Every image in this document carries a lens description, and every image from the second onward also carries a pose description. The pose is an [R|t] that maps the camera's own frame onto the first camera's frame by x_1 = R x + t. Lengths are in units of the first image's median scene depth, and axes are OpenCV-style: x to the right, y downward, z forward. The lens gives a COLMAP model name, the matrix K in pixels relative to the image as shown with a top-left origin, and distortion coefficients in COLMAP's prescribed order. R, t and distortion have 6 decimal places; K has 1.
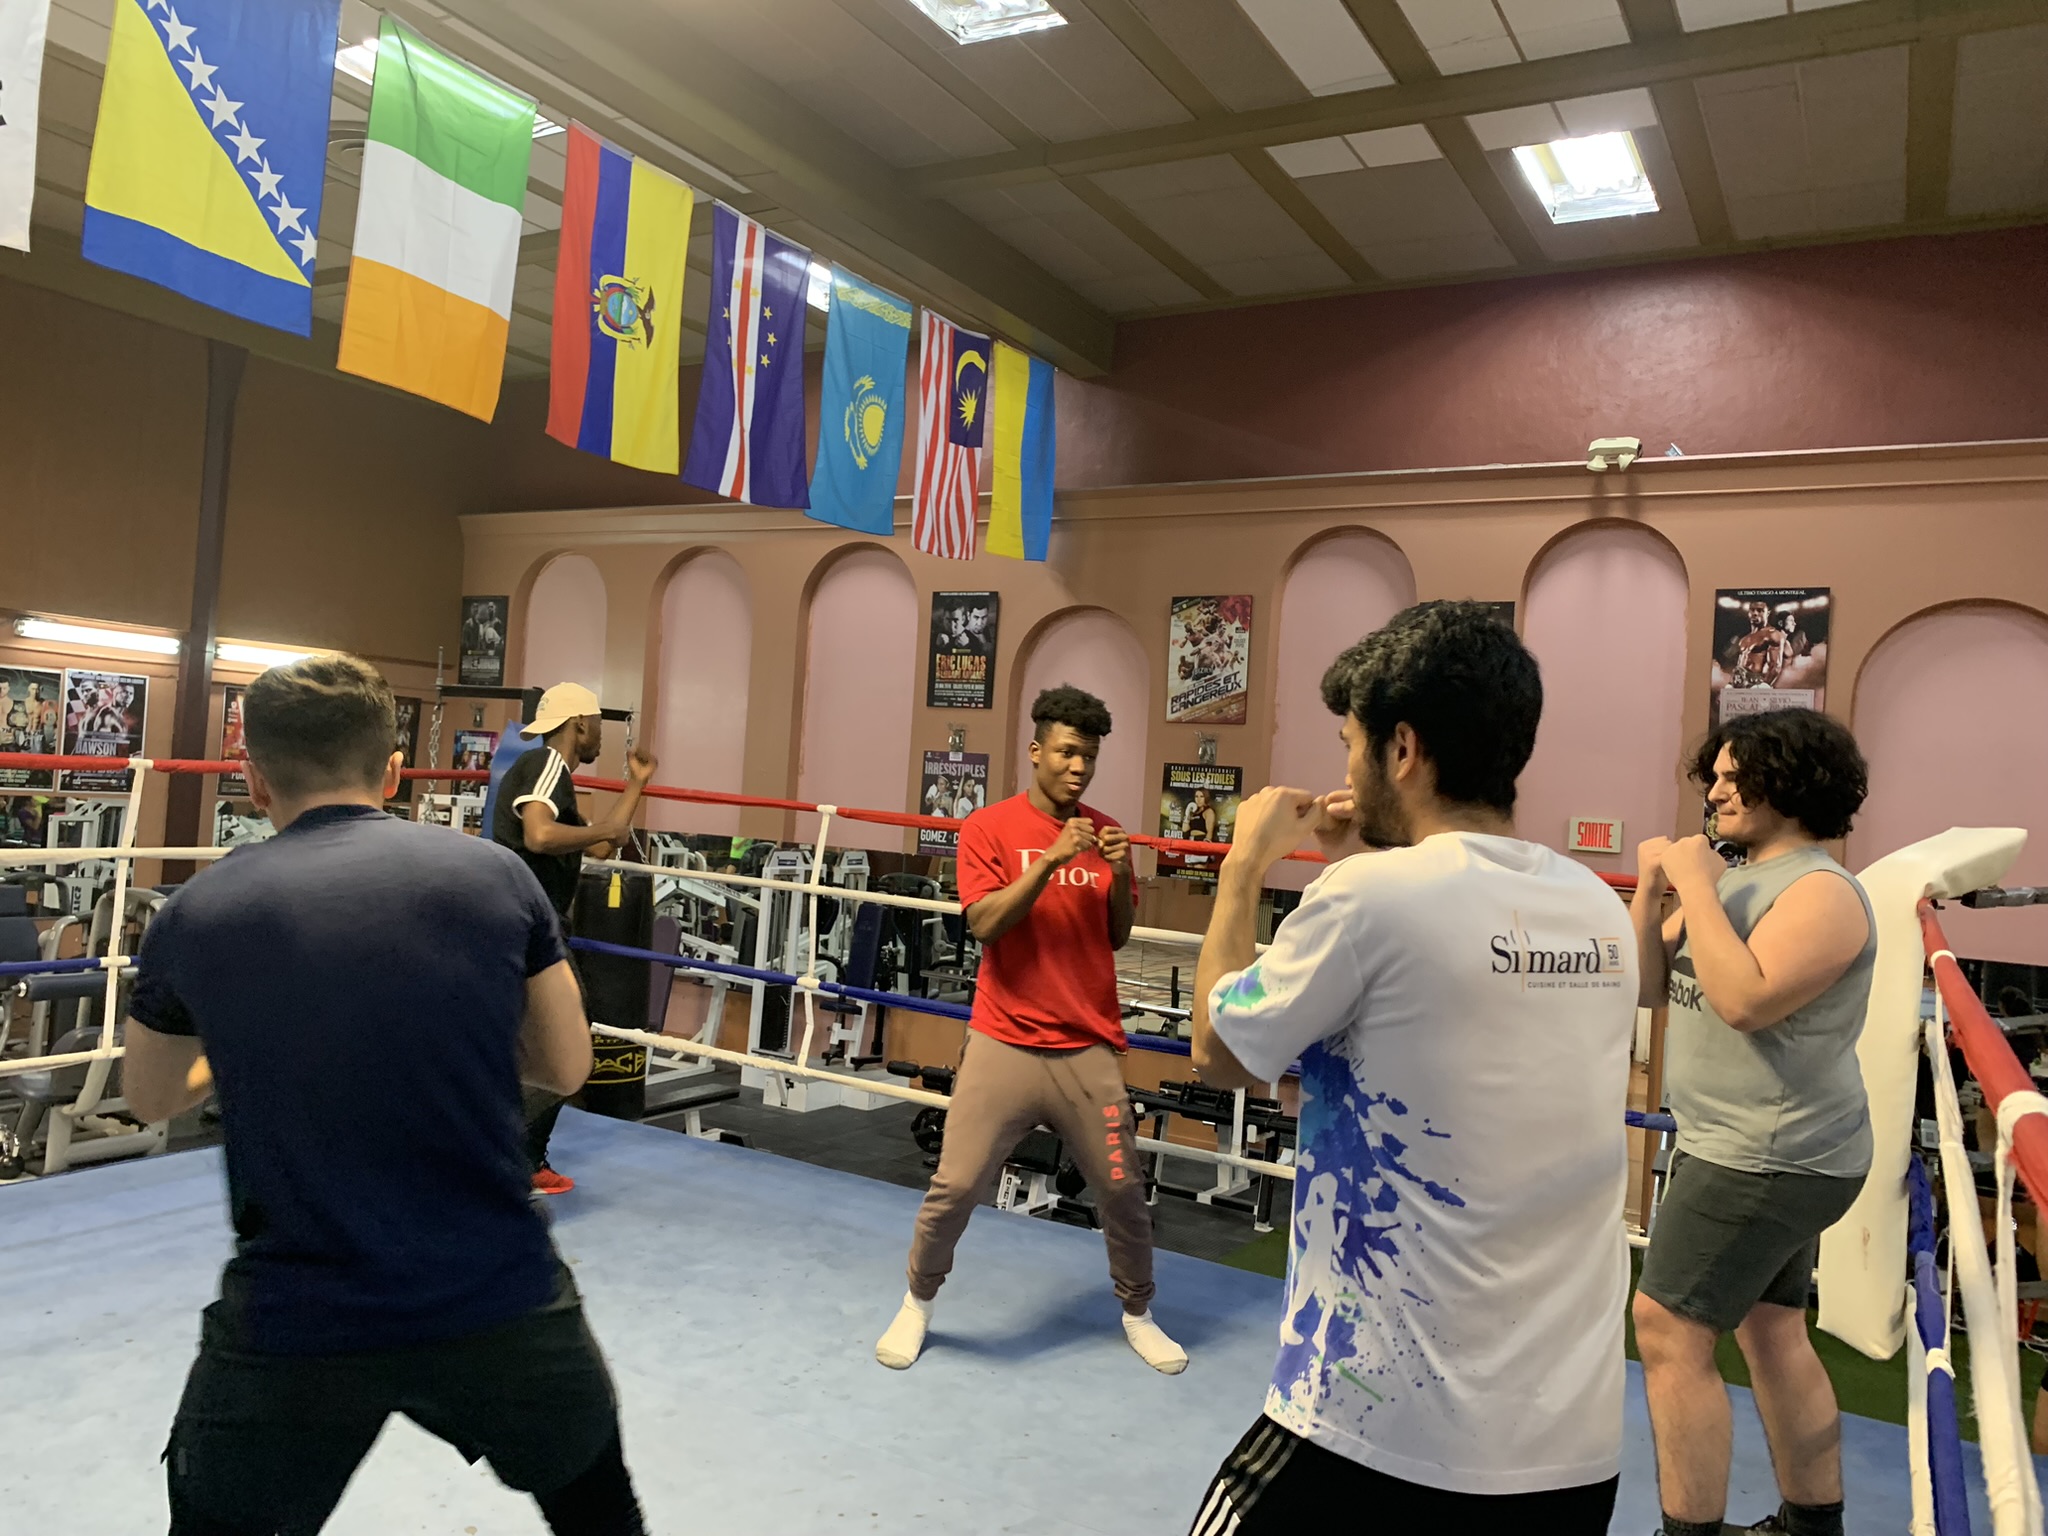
lens RADIAL K [[1553.6, 0, 1014.4], [0, 1553.6, 775.4], [0, 0, 1]] dist [0.038018, -0.040205]
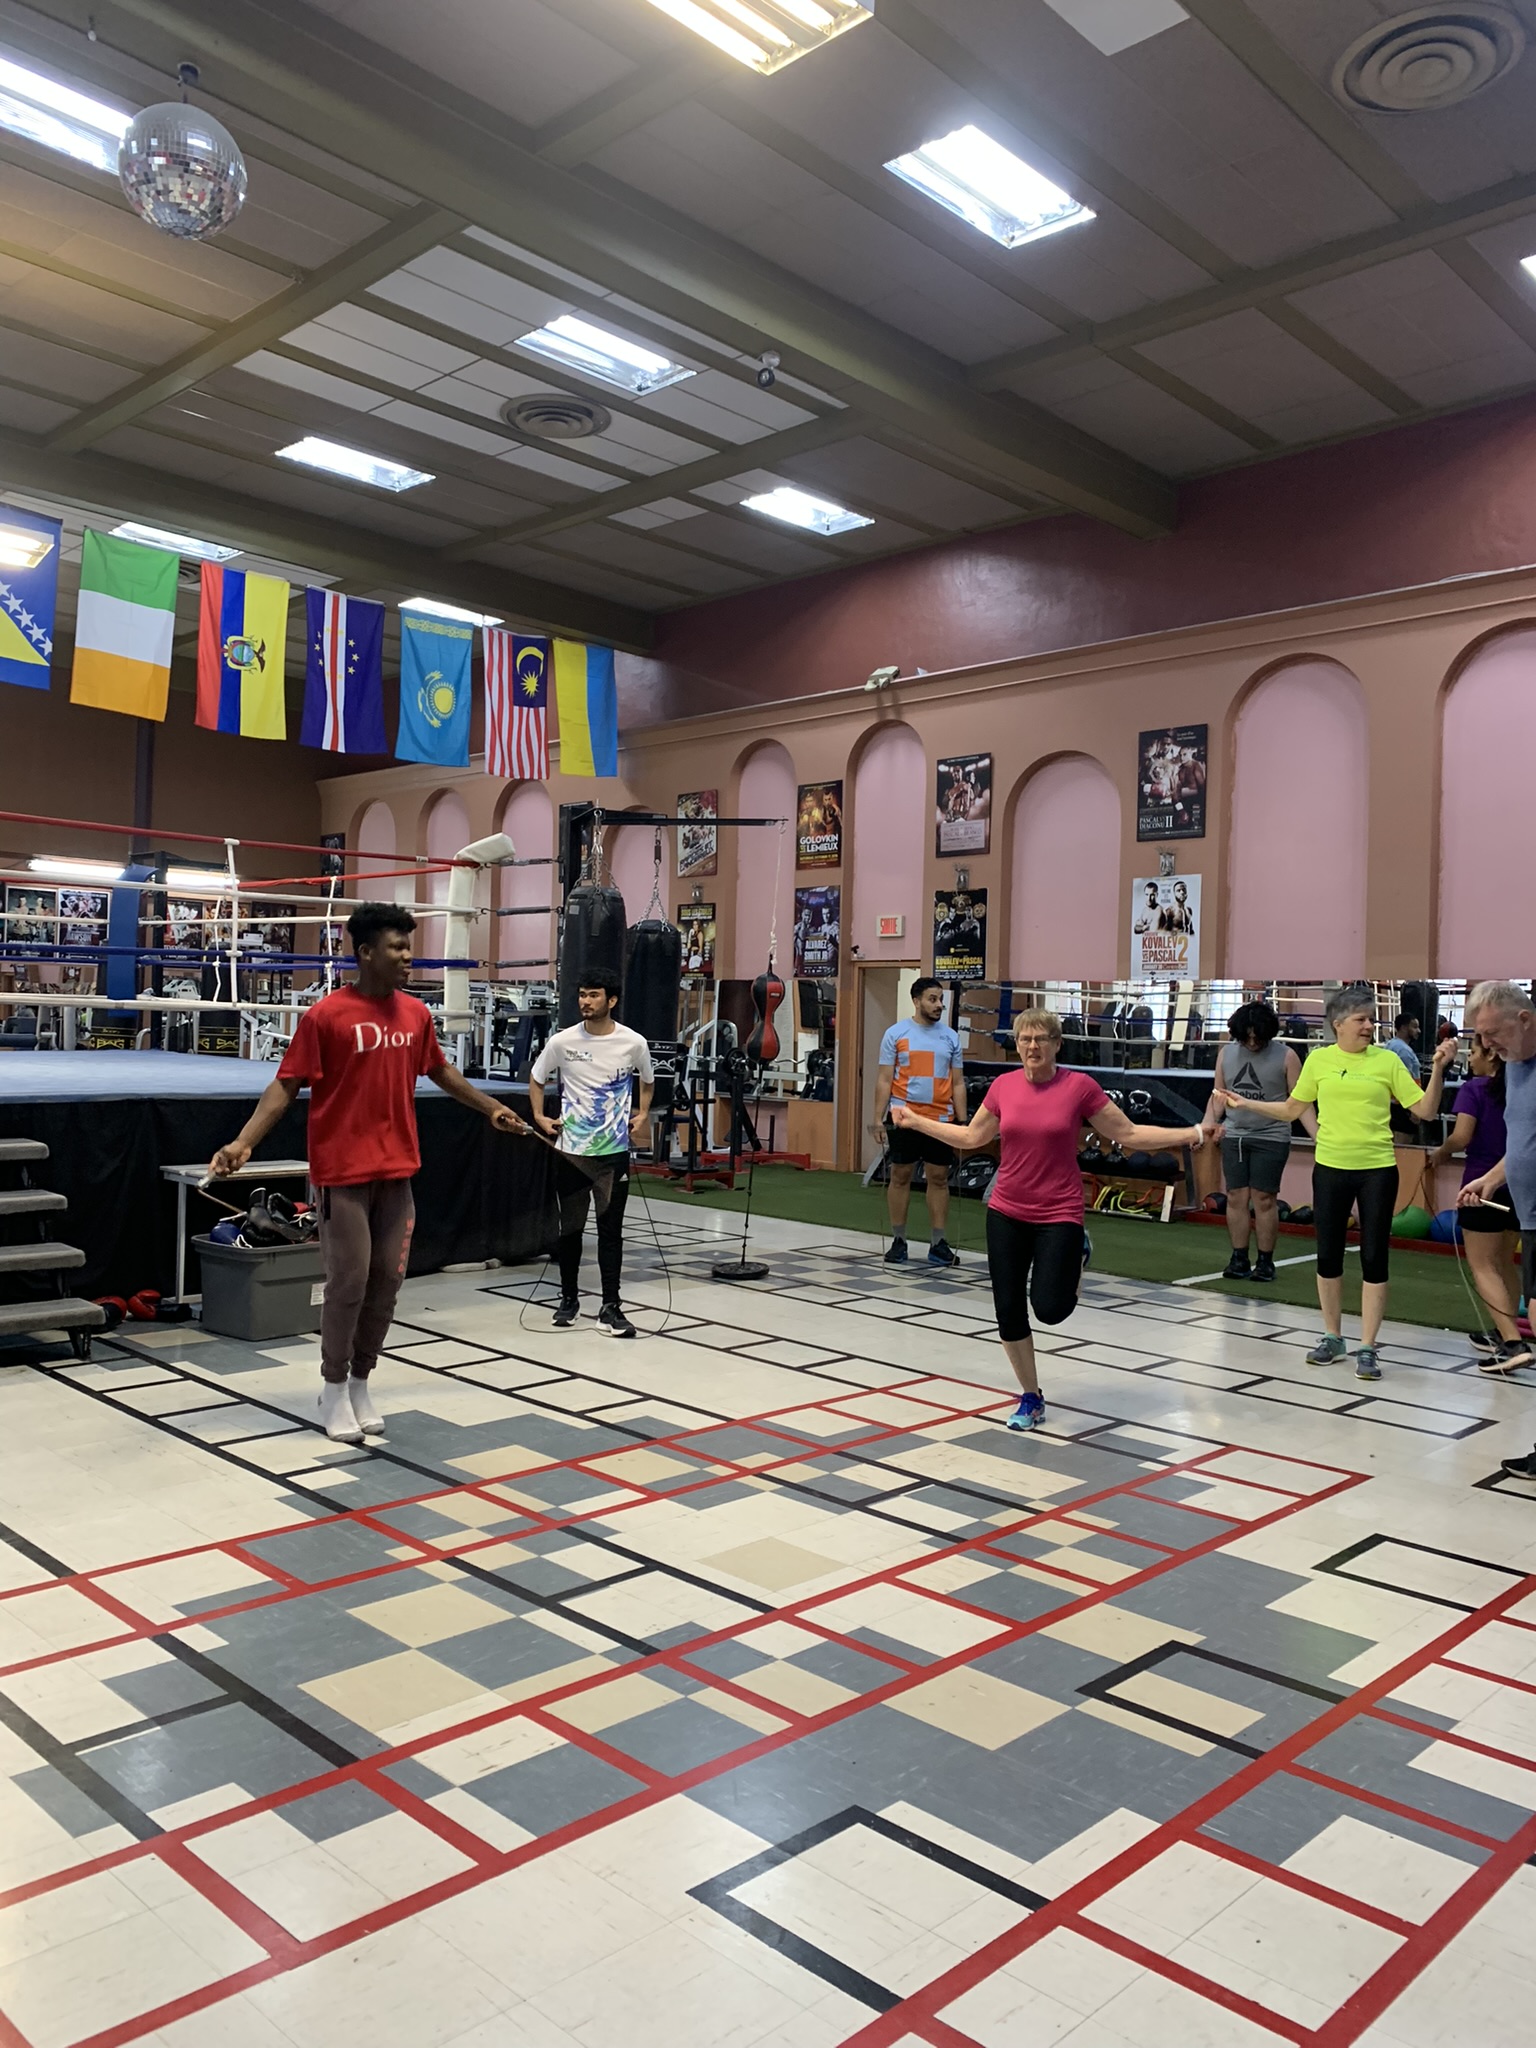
lens RADIAL K [[1553.6, 0, 751.3], [0, 1553.6, 1018.0], [0, 0, 1]] dist [0.038018, -0.040205]
pose [[0.969610, -0.039237, -0.241490, 0.633791], [0.037285, 0.999225, -0.012650, 0.149236], [0.241799, 0.003262, 0.970321, -0.540687]]
